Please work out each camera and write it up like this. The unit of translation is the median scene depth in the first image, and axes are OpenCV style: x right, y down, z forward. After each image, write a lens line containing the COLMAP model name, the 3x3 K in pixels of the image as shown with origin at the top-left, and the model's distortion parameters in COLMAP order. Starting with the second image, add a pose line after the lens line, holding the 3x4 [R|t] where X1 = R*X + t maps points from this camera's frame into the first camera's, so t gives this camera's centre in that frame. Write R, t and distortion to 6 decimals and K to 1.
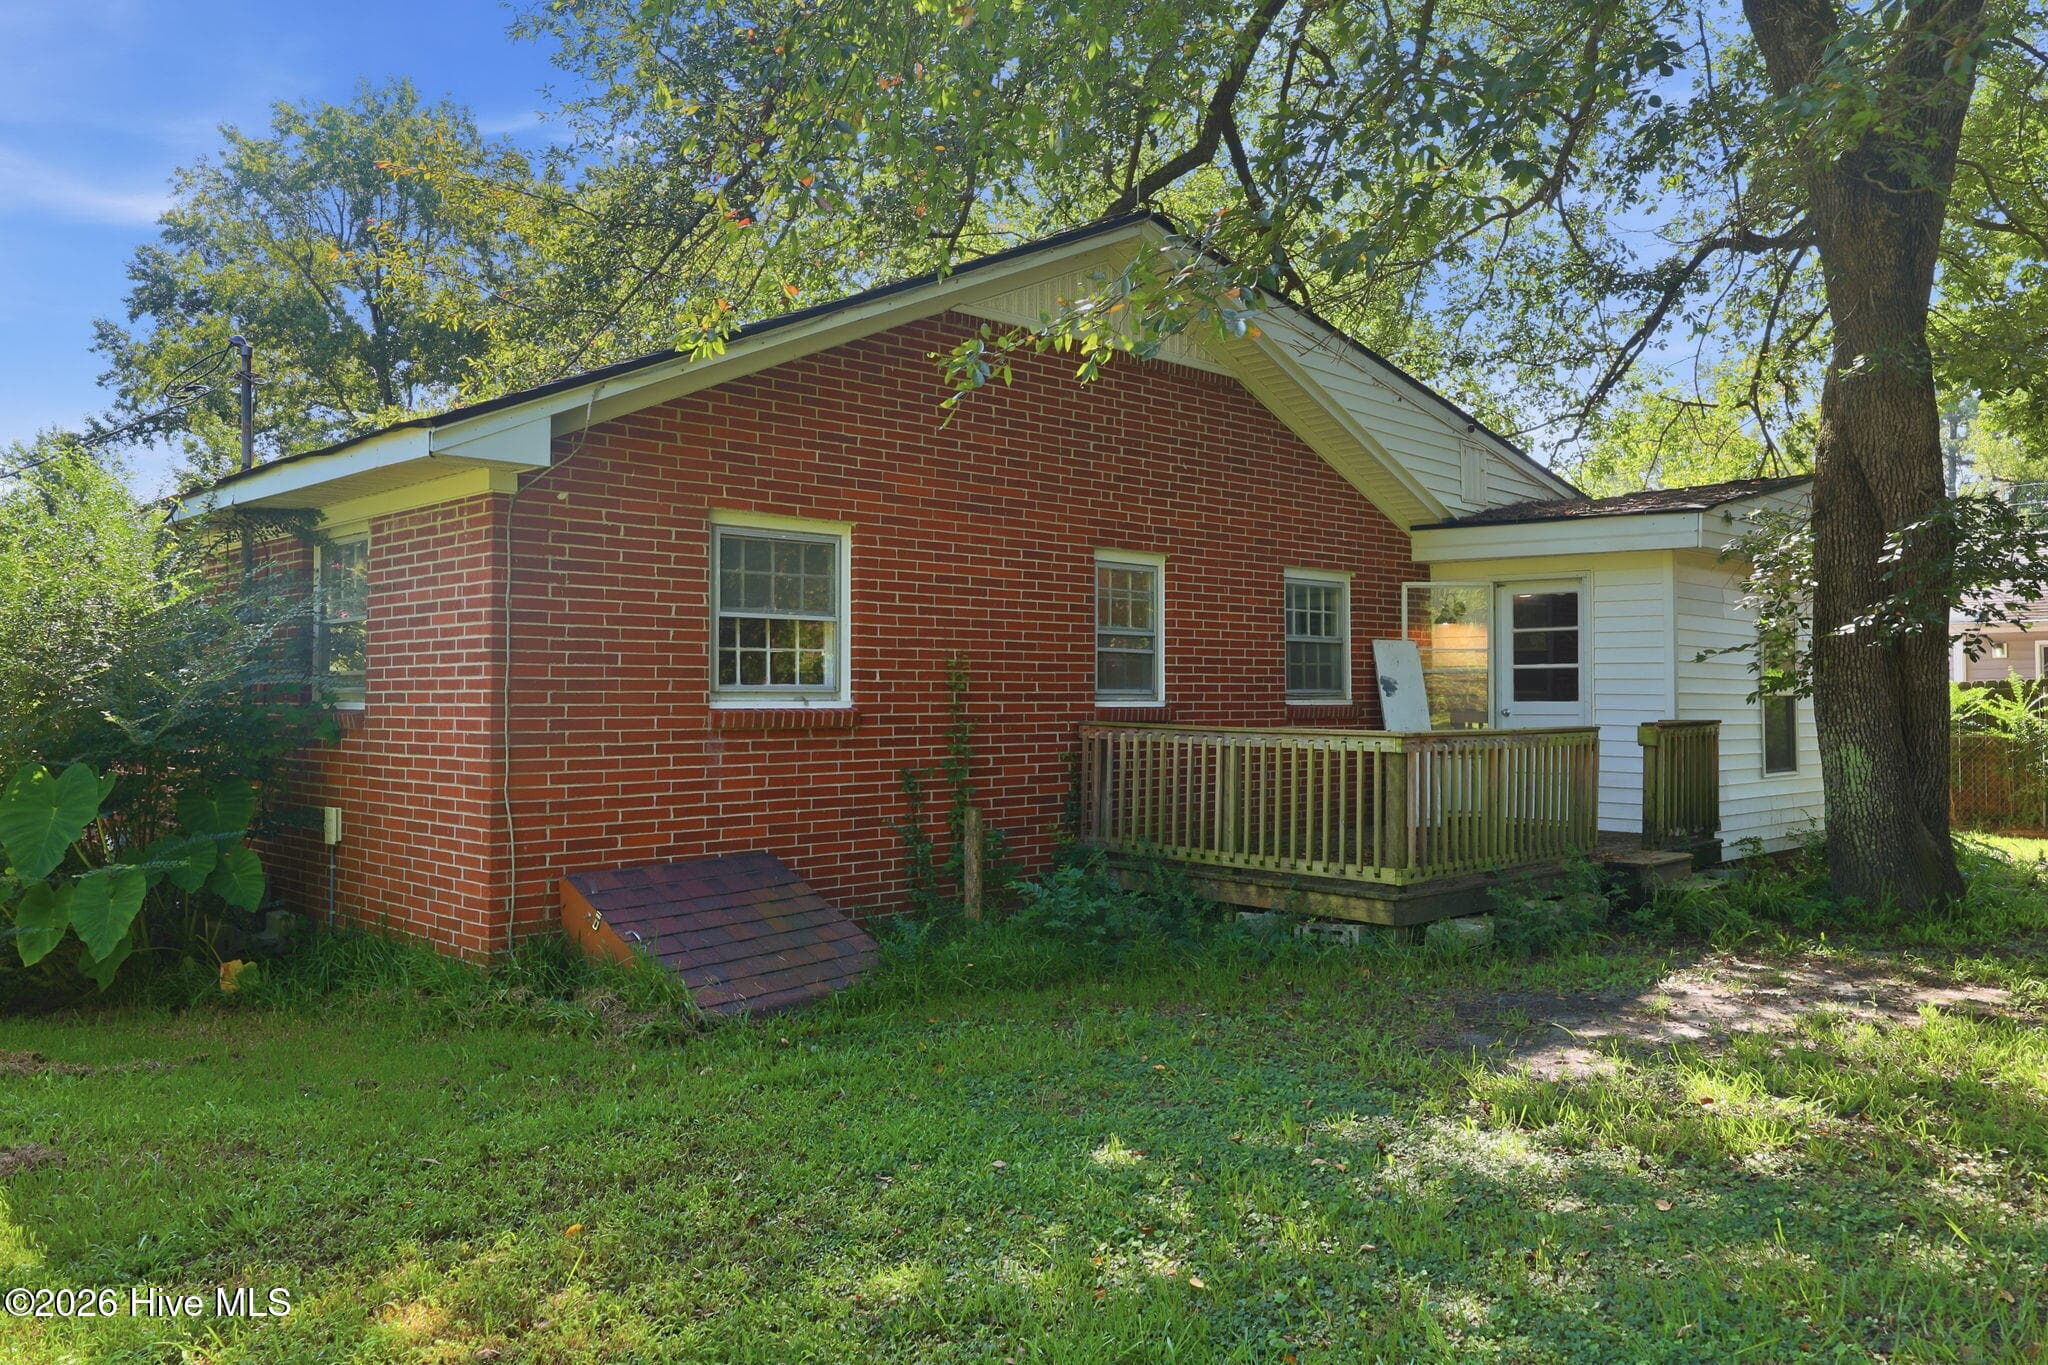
lens RADIAL K [[1547.7, 0, 1024.0], [0, 1547.7, 682.5], [0, 0, 1]] dist [-0.004723, -0.002318]
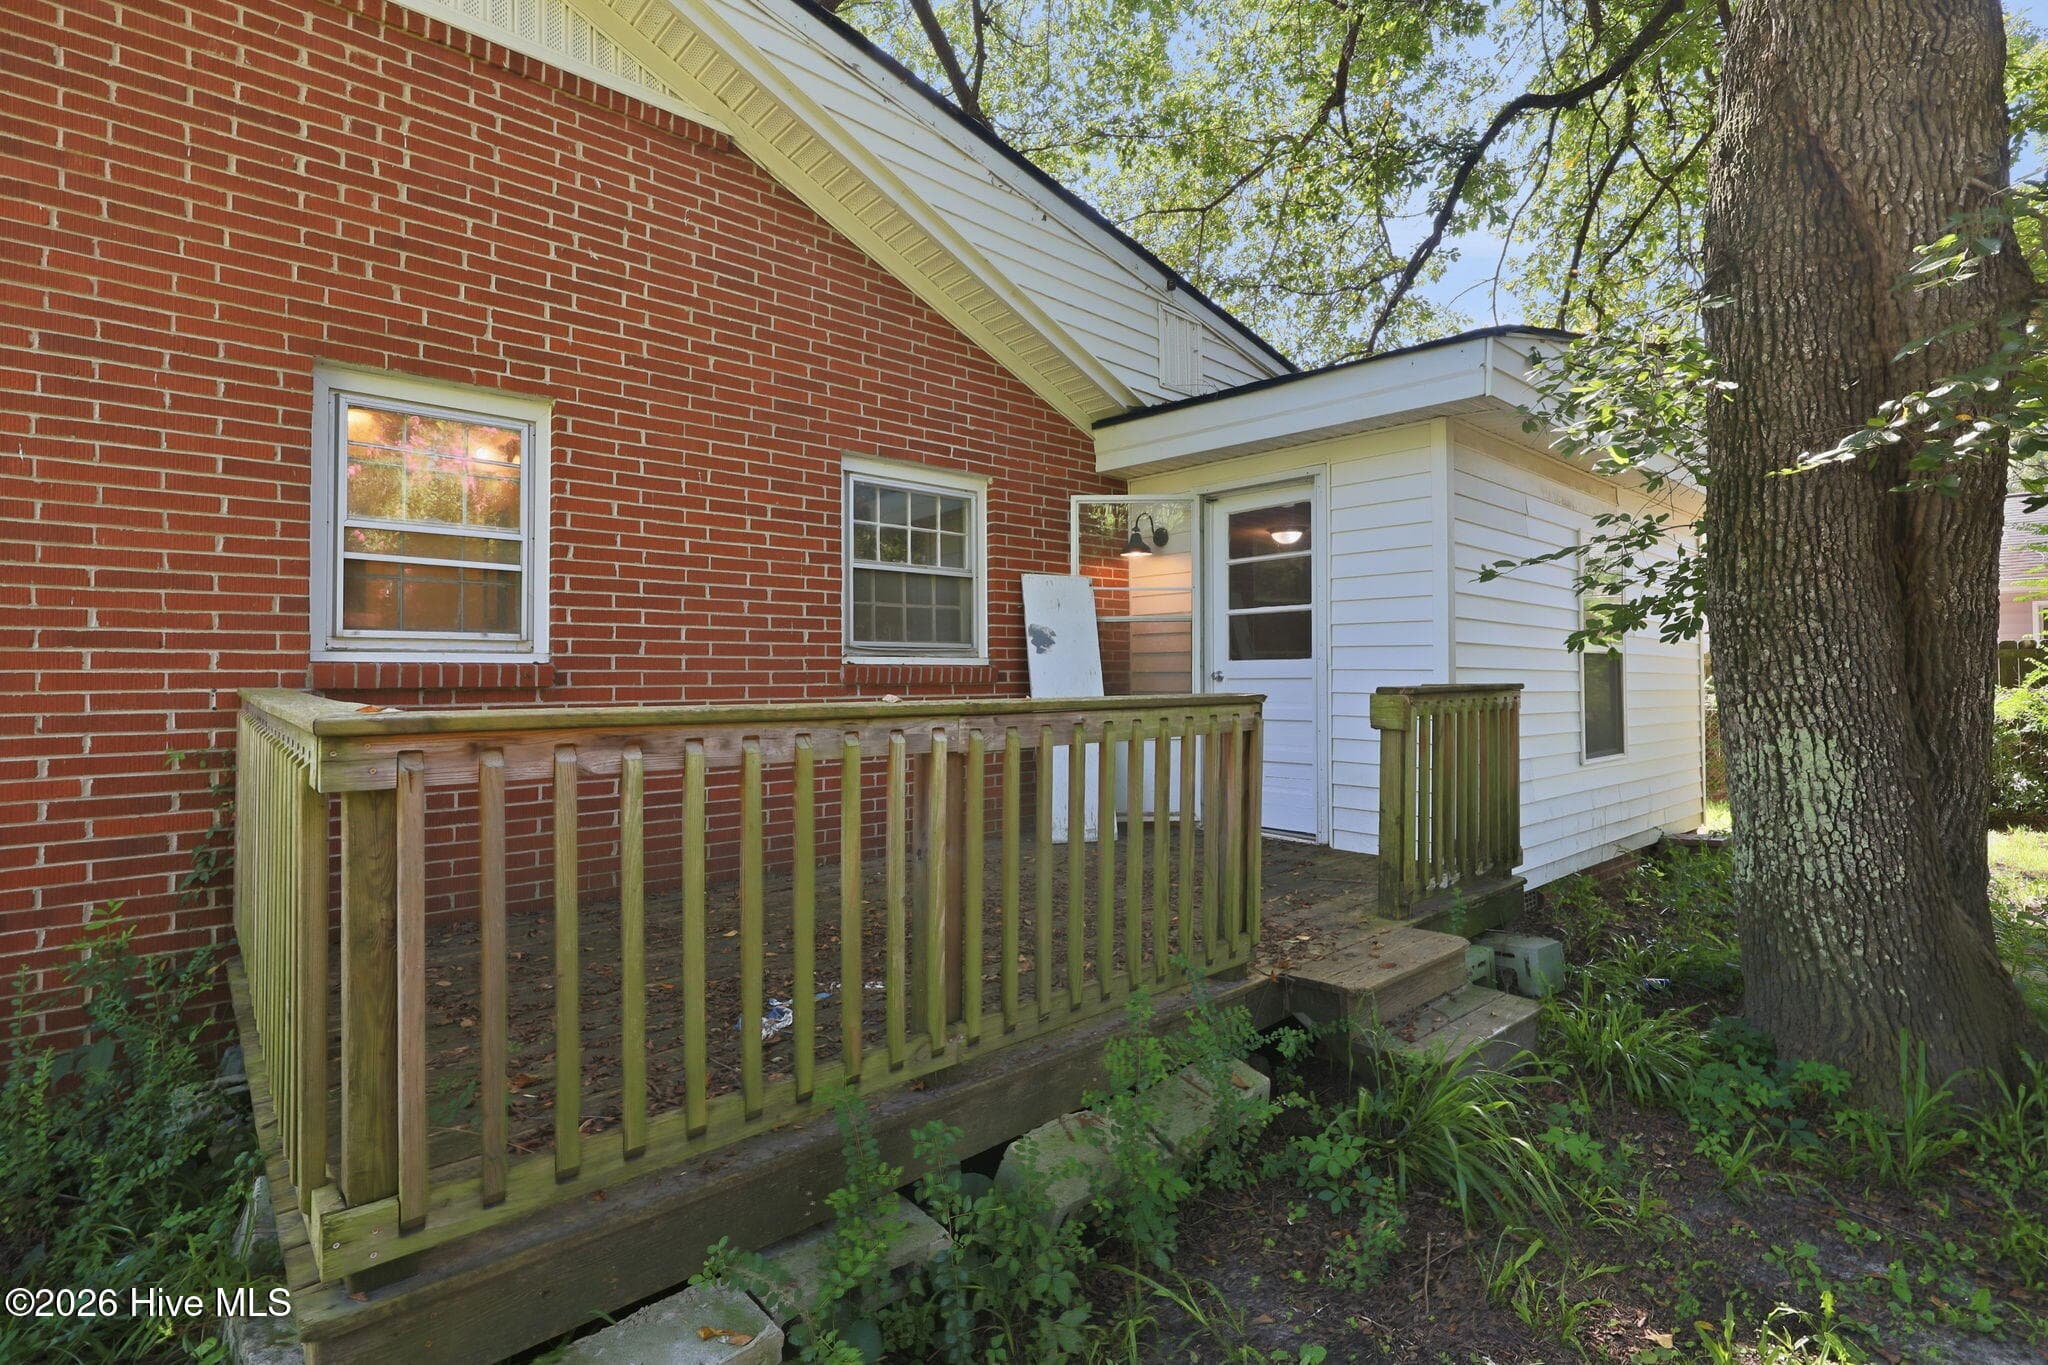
lens RADIAL K [[974.5, 0, 1039.8], [0, 974.5, 670.1], [0, 0, 1]] dist [-0.000881, -0.000198]
pose [[0.999267, -0.003286, -0.038129, 0.253068], [0.003297, 0.999995, 0.000215, 0.016602], [0.038128, -0.000341, 0.999273, 0.560479]]
